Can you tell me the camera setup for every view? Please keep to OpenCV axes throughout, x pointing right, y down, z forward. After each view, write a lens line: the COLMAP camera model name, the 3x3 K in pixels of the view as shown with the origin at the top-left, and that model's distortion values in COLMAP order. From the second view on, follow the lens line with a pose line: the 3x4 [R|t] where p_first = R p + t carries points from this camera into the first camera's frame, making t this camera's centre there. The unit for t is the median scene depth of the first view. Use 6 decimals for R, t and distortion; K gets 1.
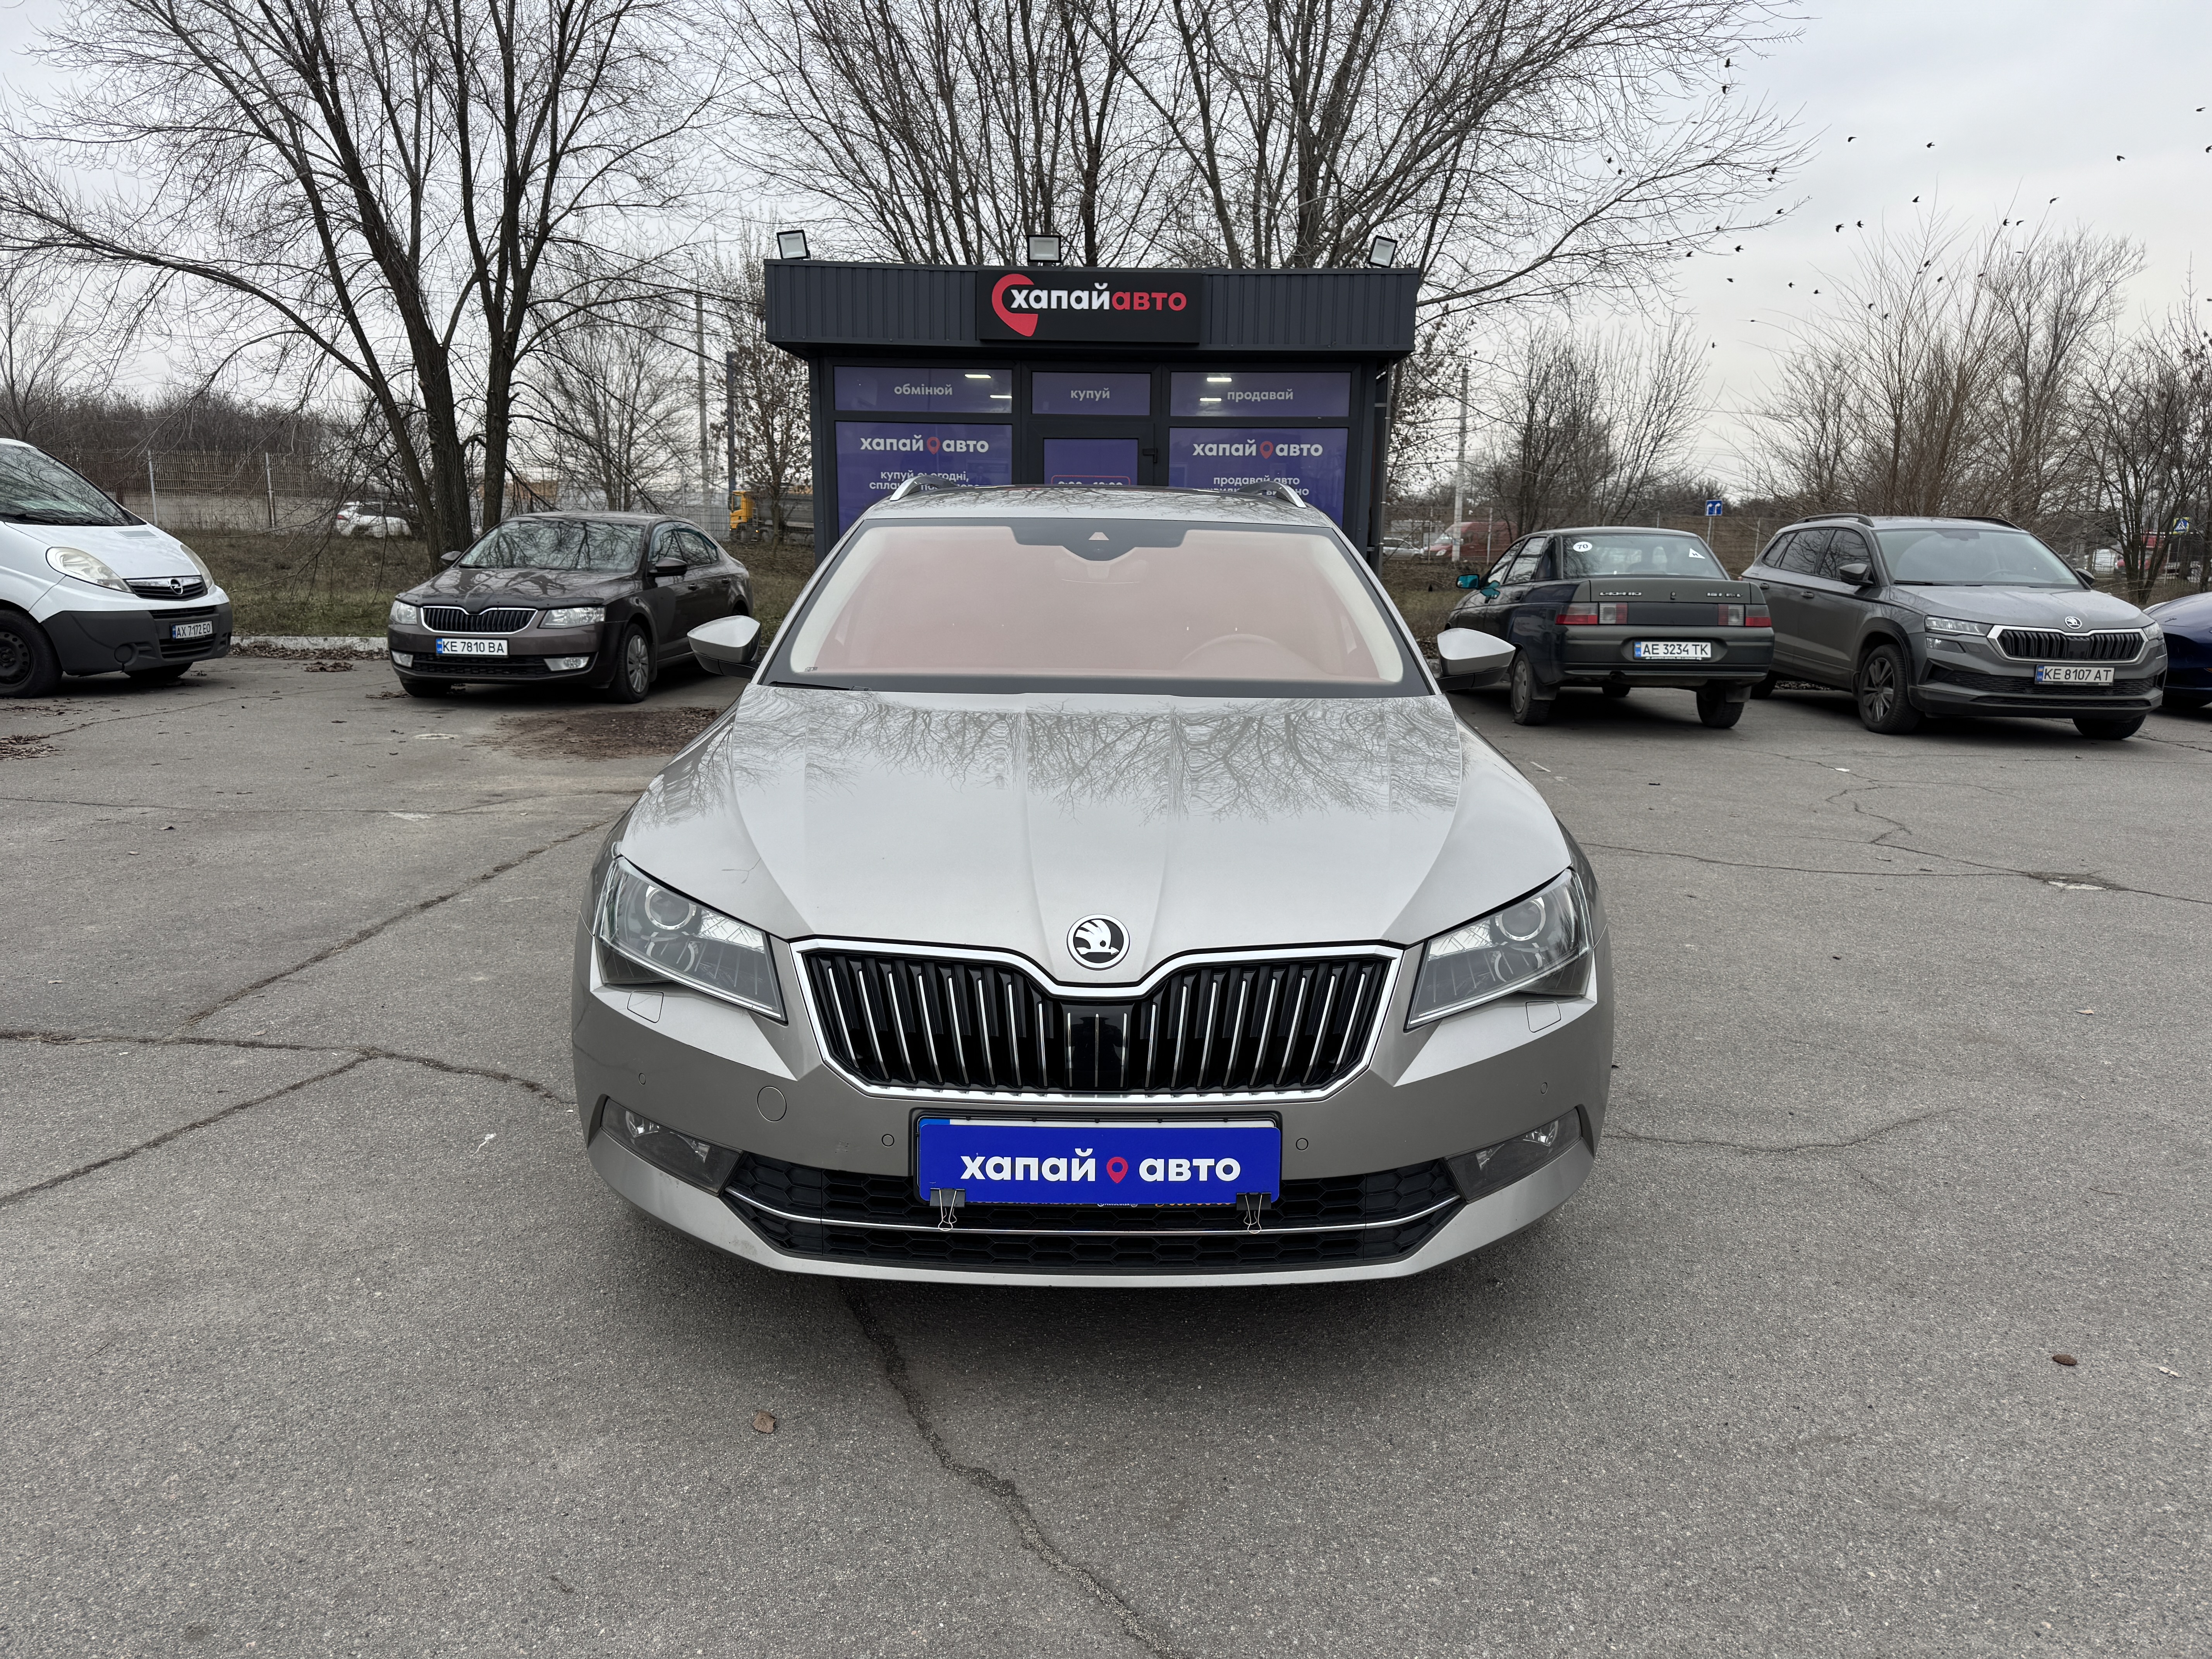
lens RADIAL K [[1550.1, 0, 1101.6], [0, 1550.1, 840.0], [0, 0, 1]] dist [0.062704, -0.067738]
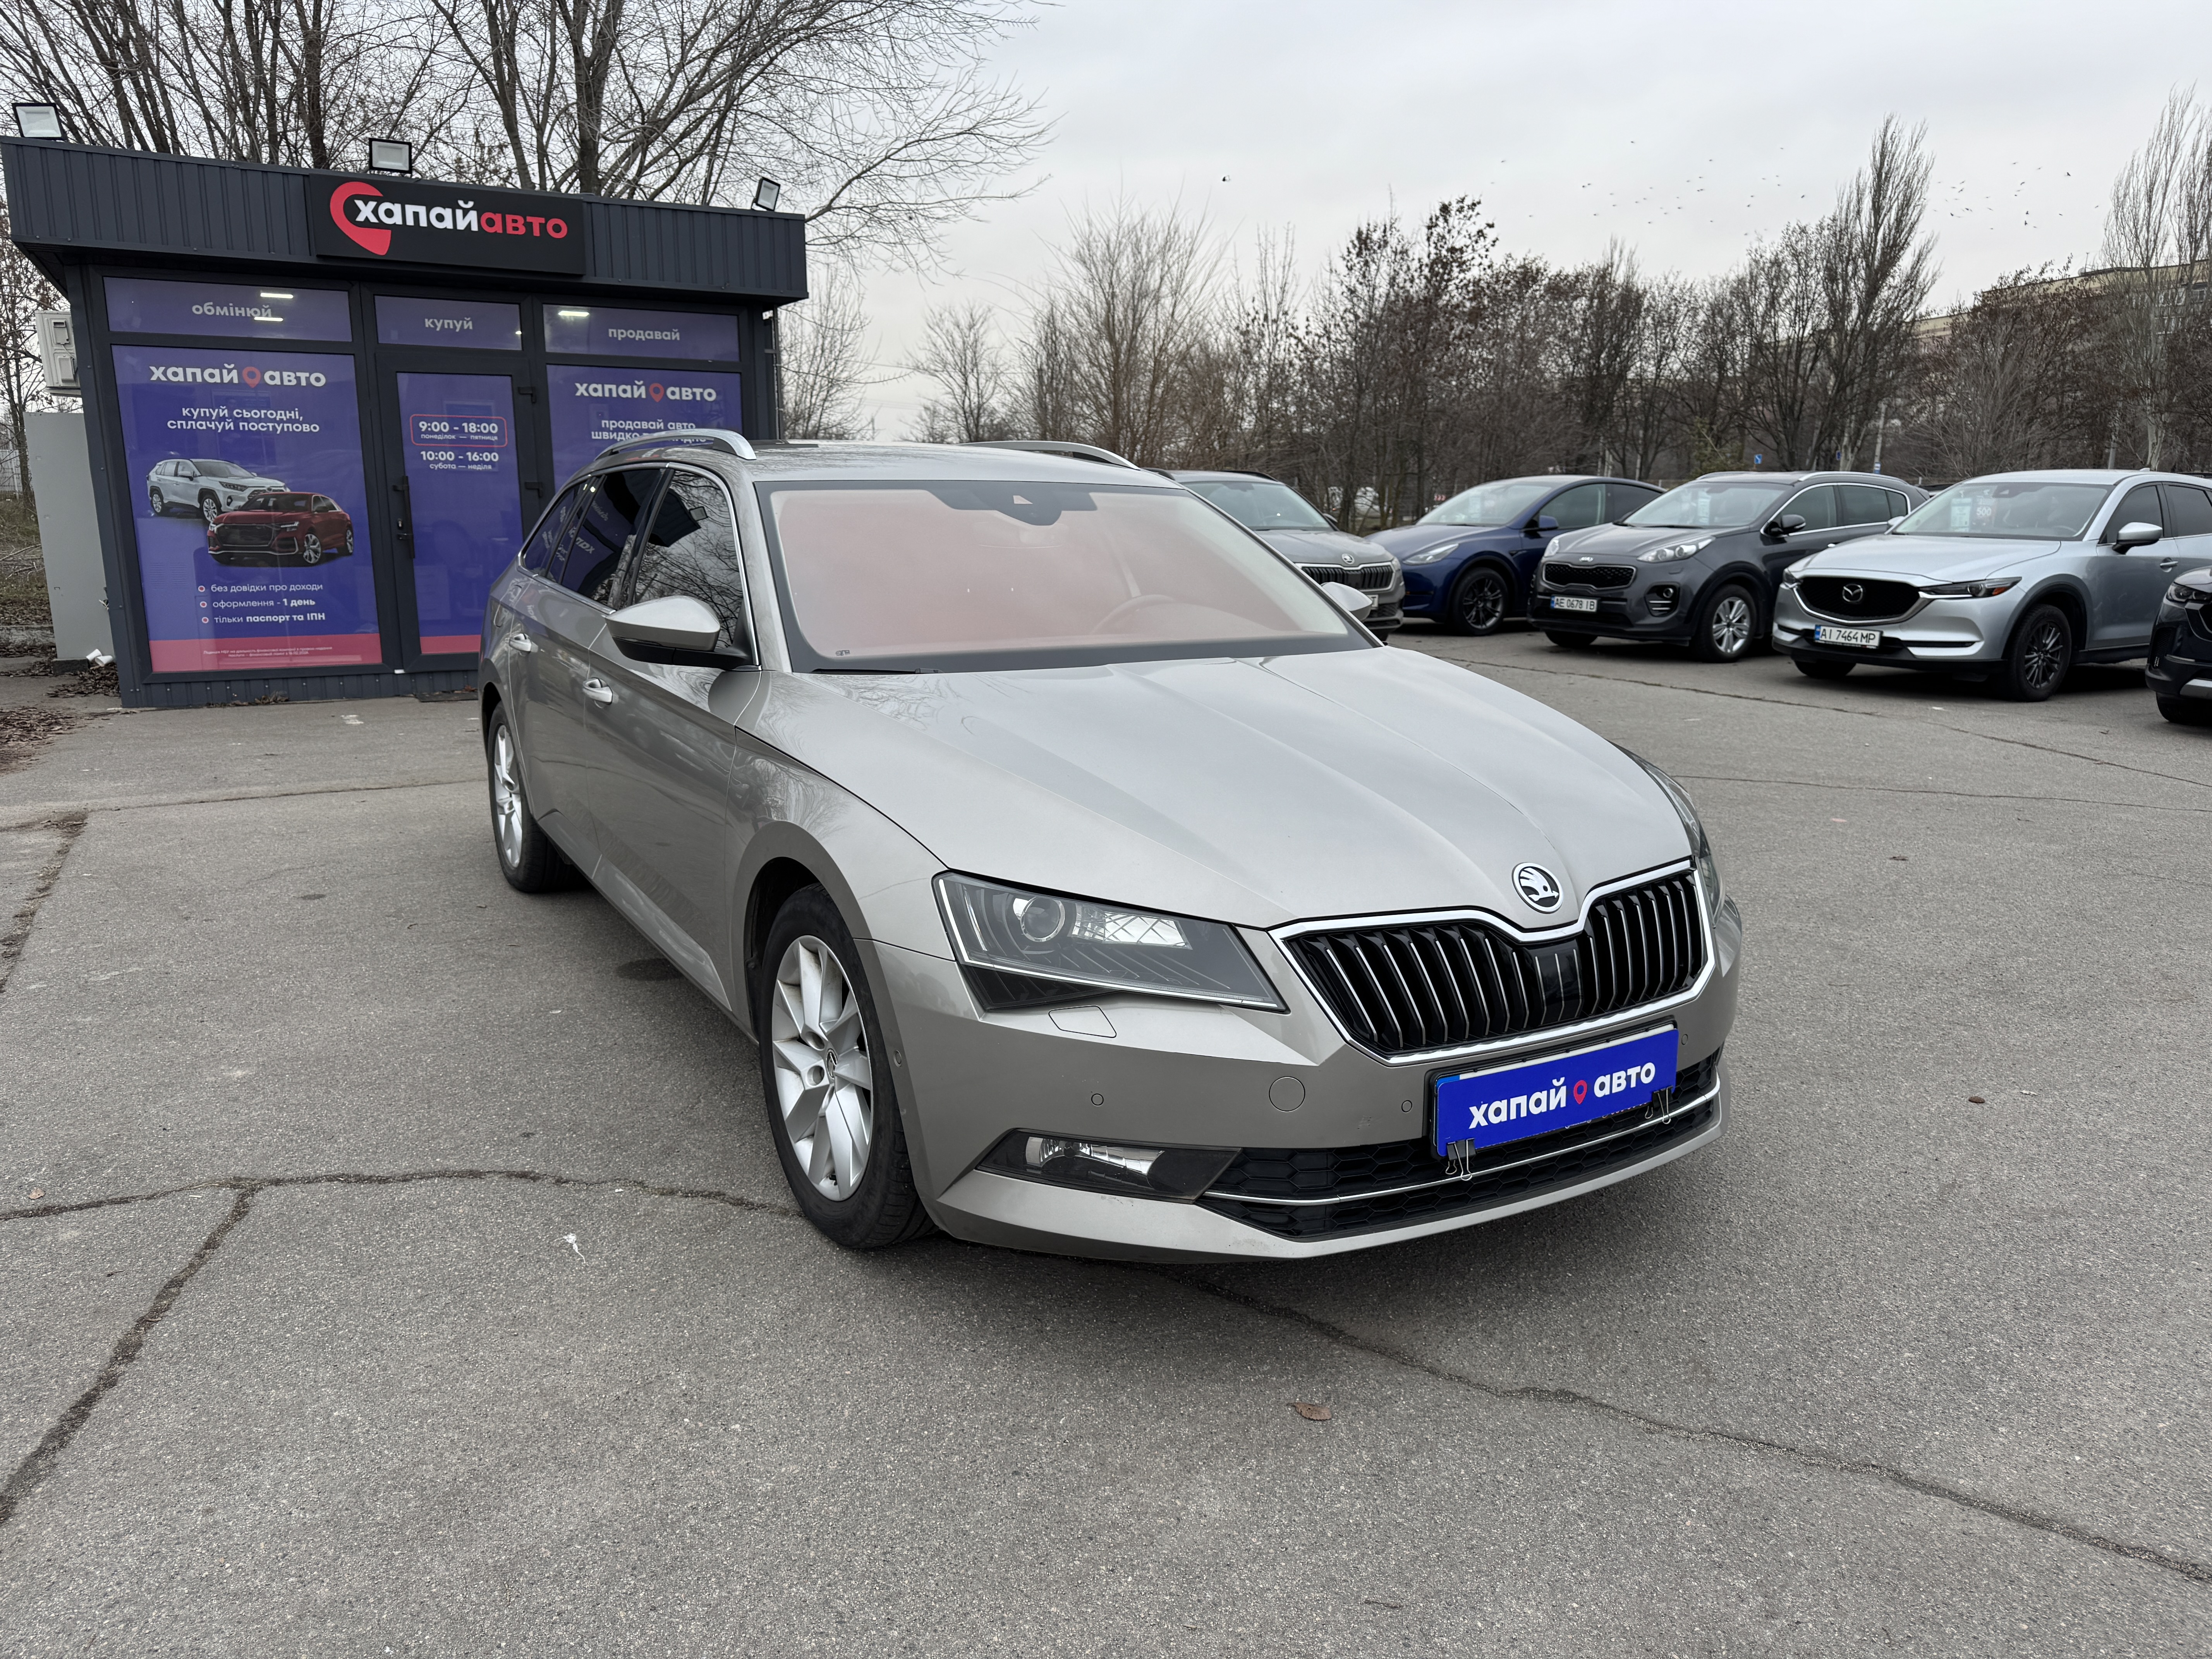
lens RADIAL K [[1573.6, 0, 1108.1], [0, 1573.6, 832.6], [0, 0, 1]] dist [-0.004351, -0.001845]
pose [[0.866669, -0.109420, 0.486736, -0.210121], [0.095330, 0.993996, 0.053712, -0.015864], [-0.489691, -0.000150, 0.871896, 0.052359]]
